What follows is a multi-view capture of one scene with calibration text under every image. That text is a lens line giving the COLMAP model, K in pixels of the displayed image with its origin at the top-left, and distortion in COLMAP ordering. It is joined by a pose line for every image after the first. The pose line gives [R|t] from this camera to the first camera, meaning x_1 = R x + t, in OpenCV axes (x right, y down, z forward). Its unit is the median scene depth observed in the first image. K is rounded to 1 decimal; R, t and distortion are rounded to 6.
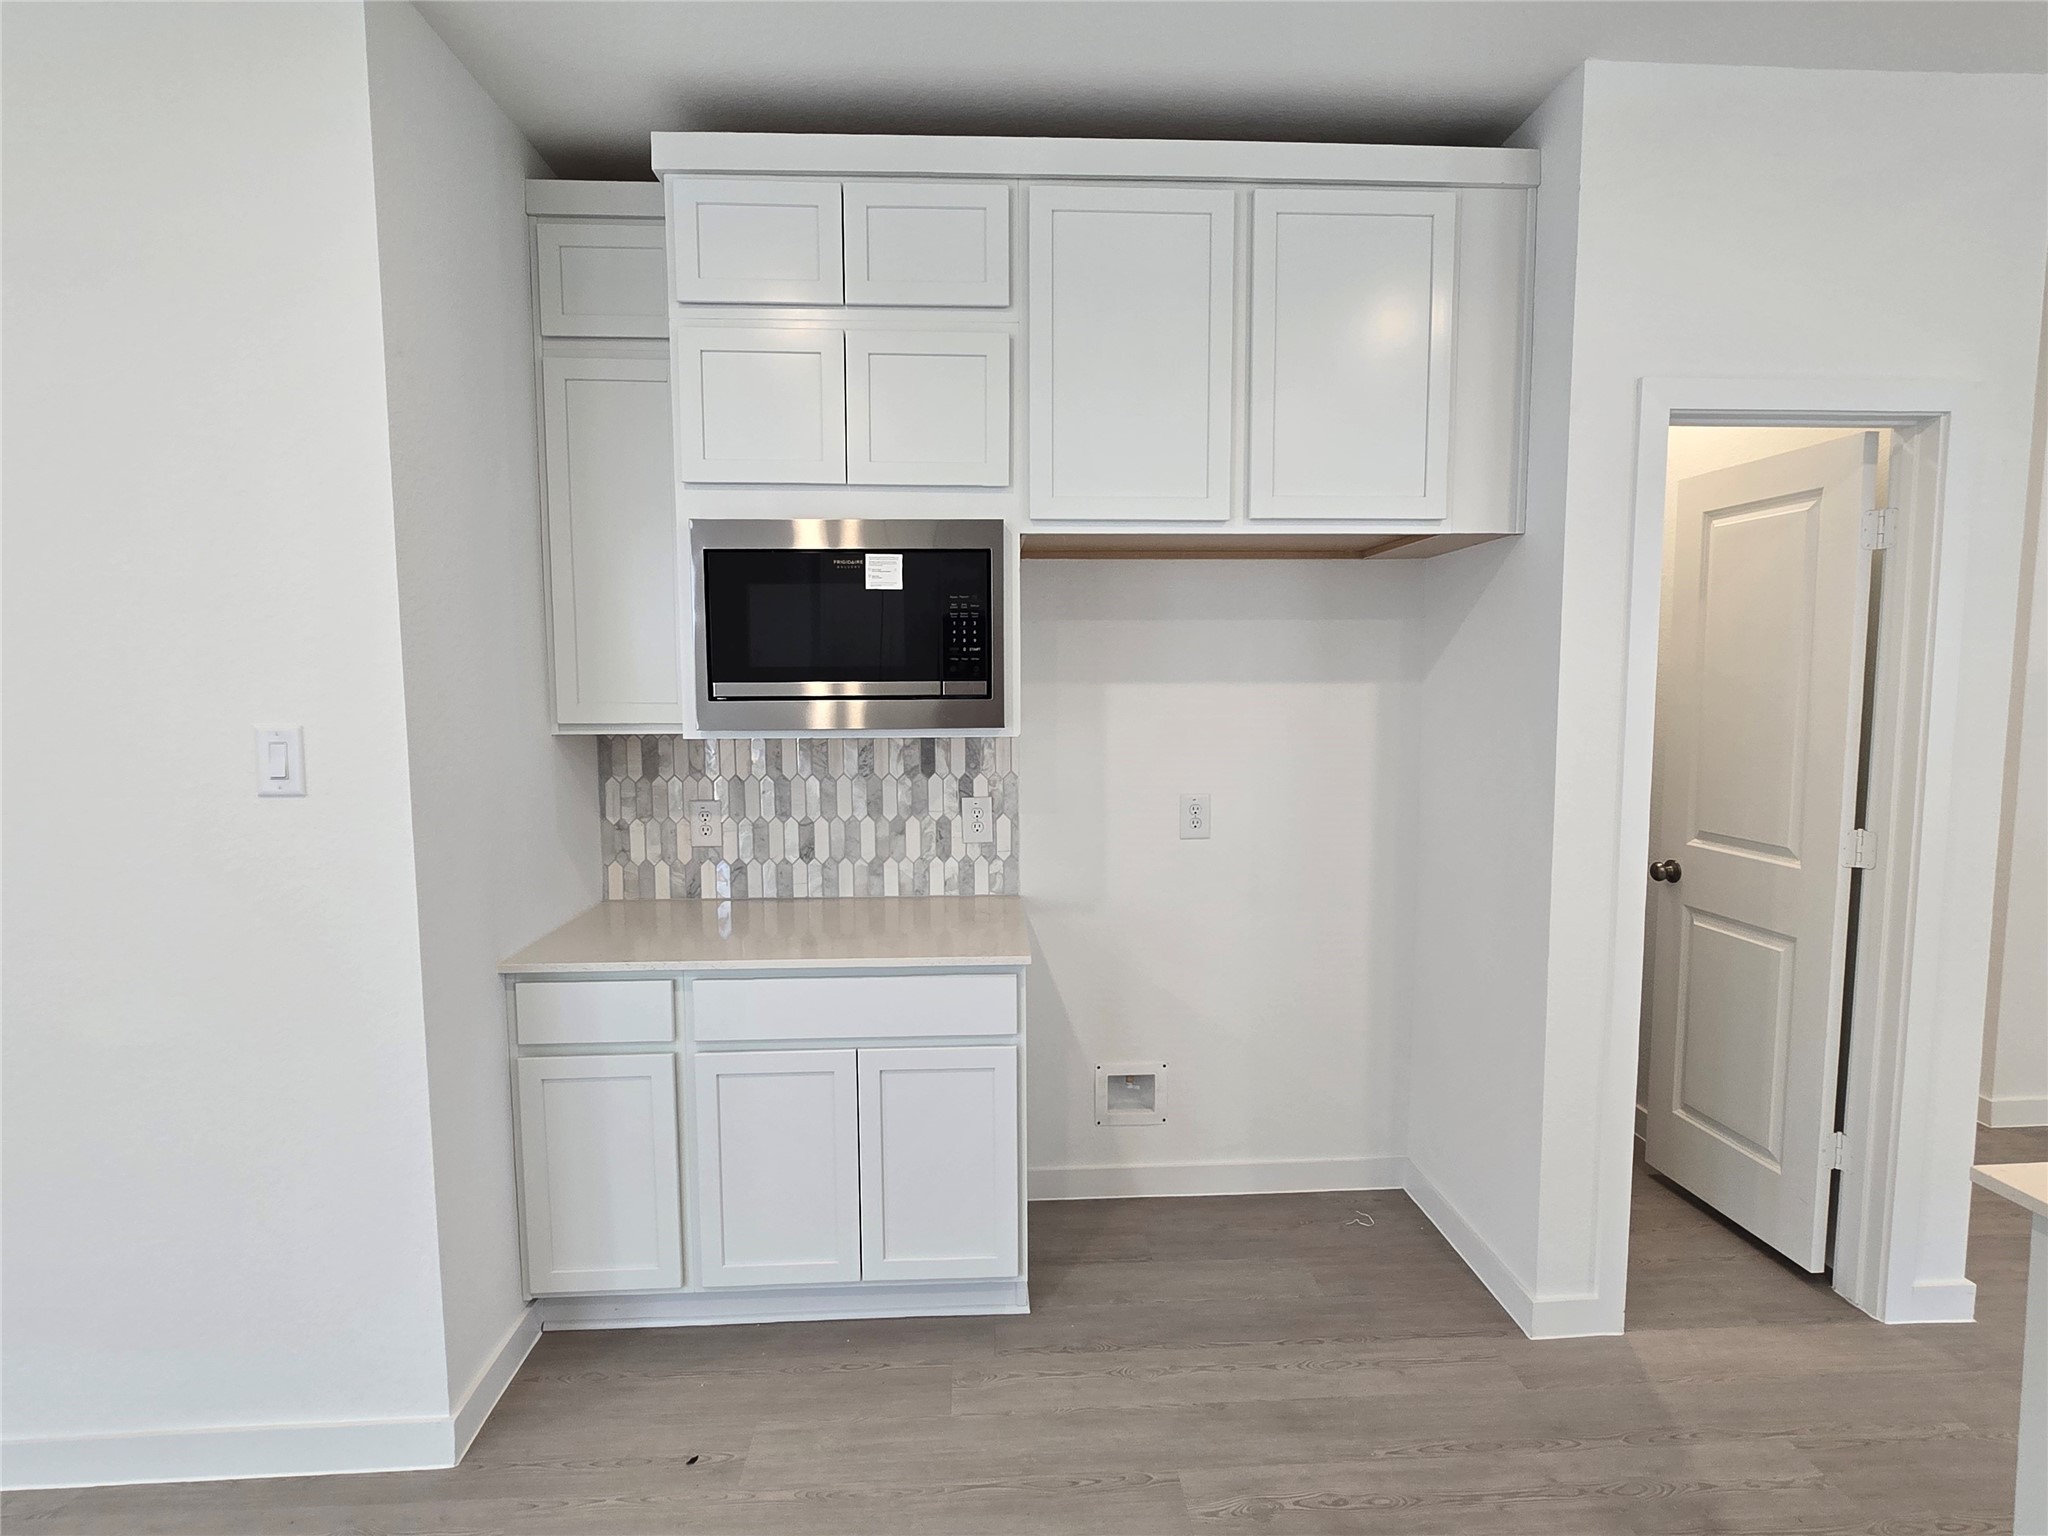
lens RADIAL K [[1052.8, 0, 1024.0], [0, 1052.8, 768.0], [0, 0, 1]] dist [-0.001120, 0.001135]
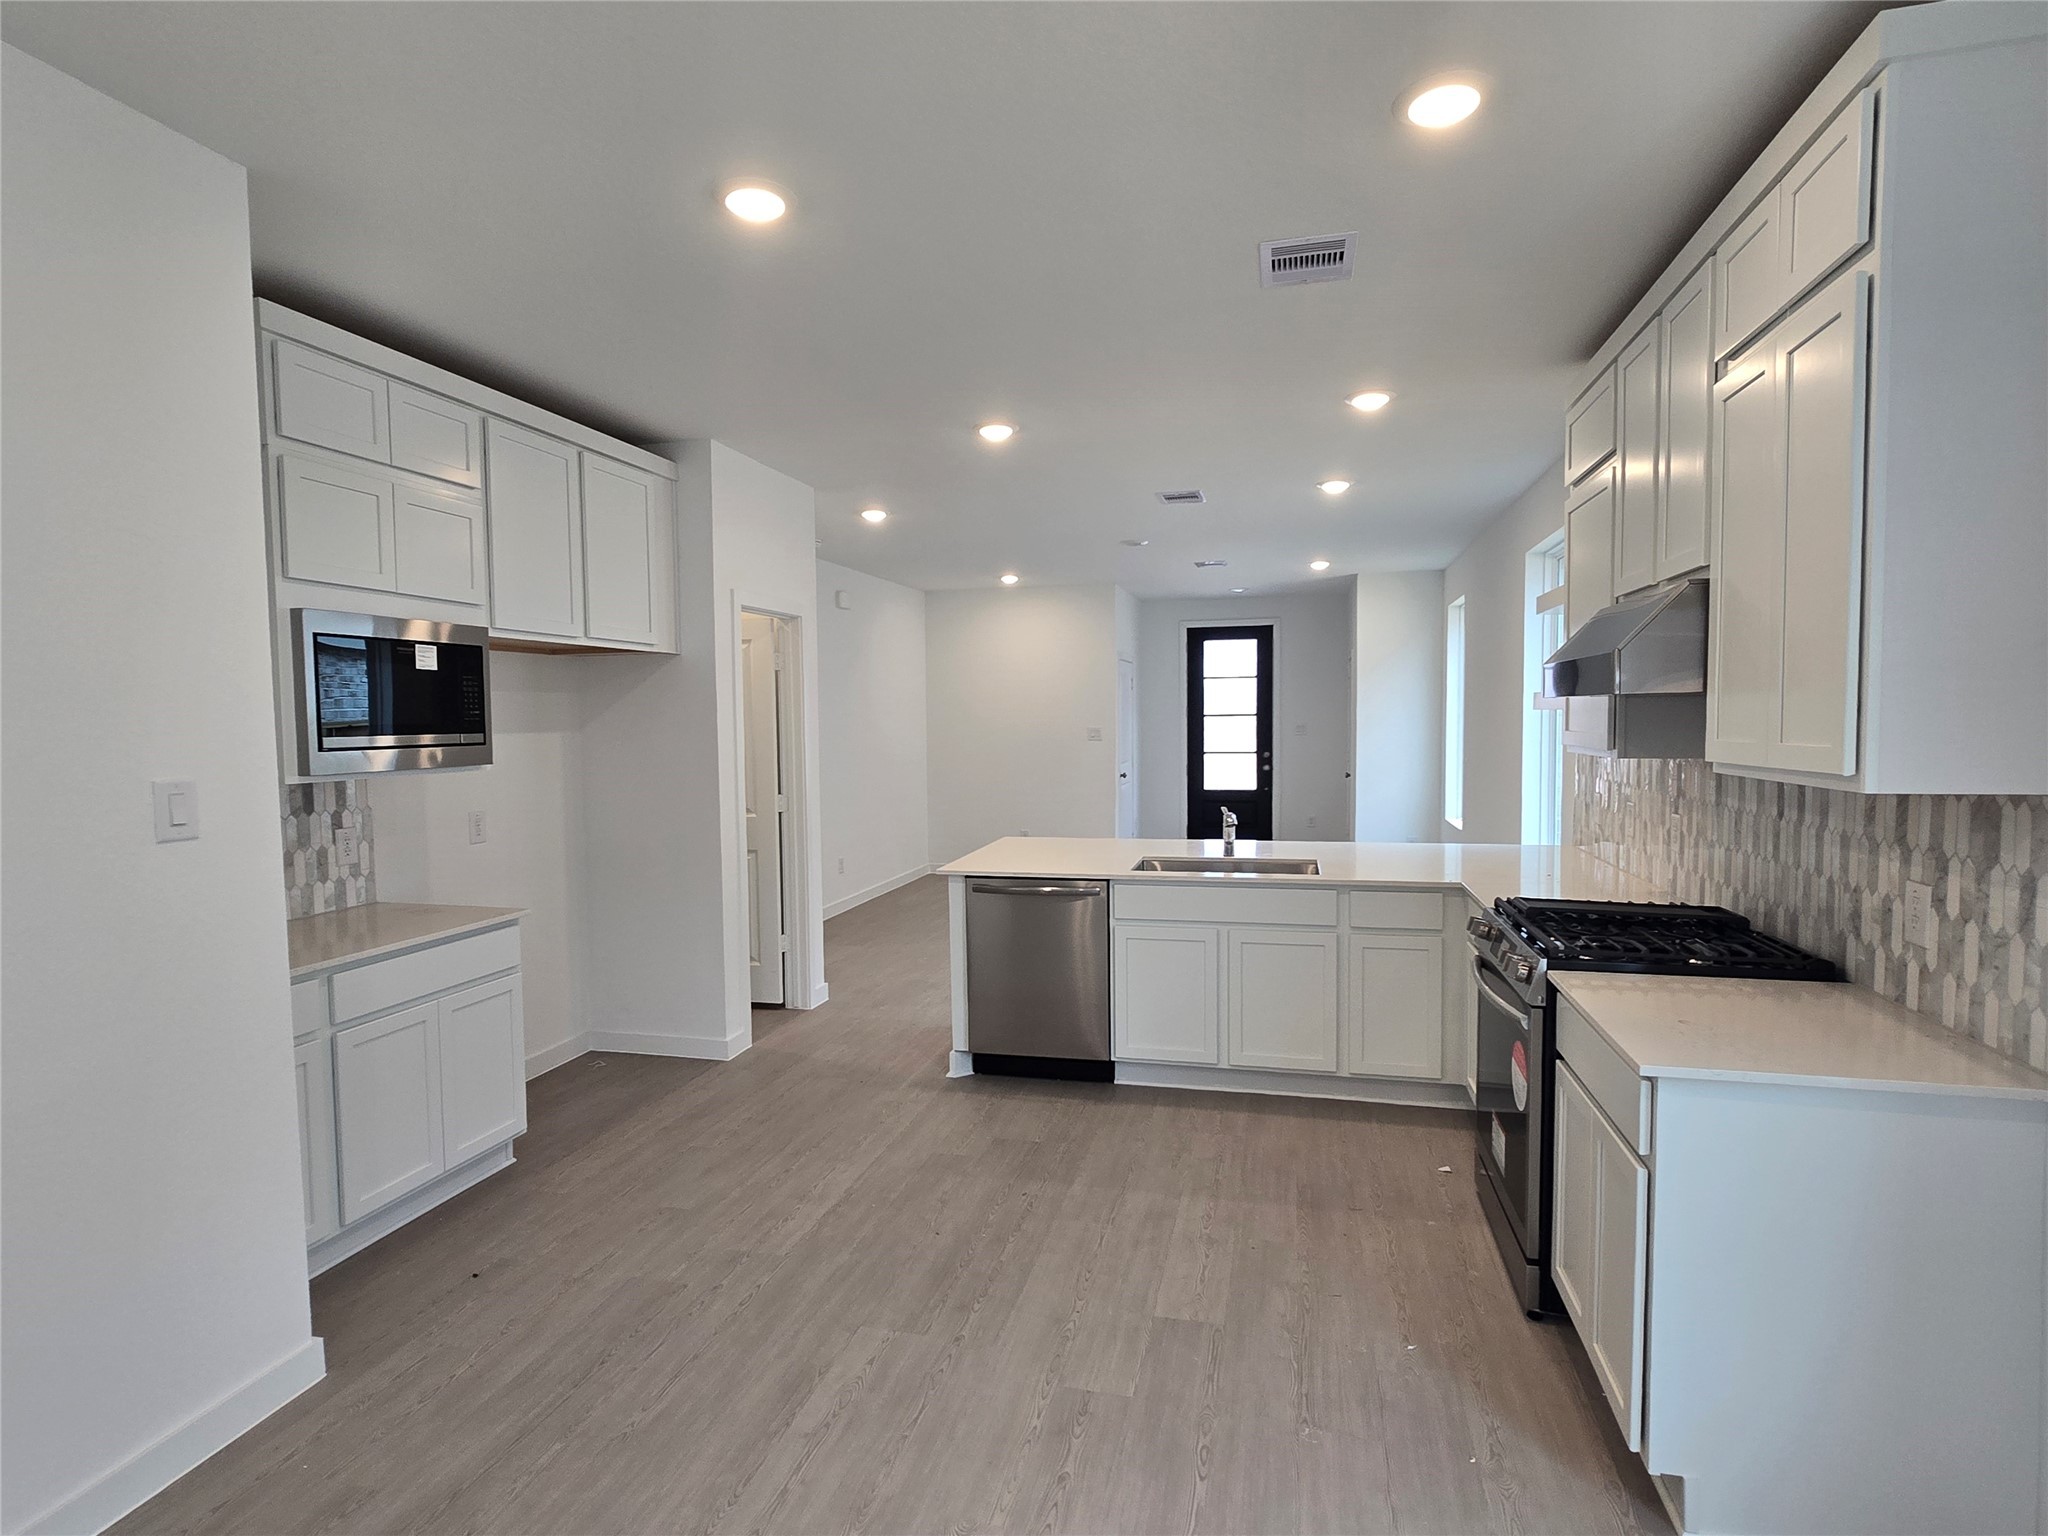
lens RADIAL K [[1052.8, 0, 1024.0], [0, 1052.8, 768.0], [0, 0, 1]] dist [-0.001120, 0.001135]
pose [[0.302178, -0.044135, 0.952229, -1.133474], [0.090182, 0.995771, 0.017535, 0.008639], [-0.948976, 0.080575, 0.304880, -0.165624]]
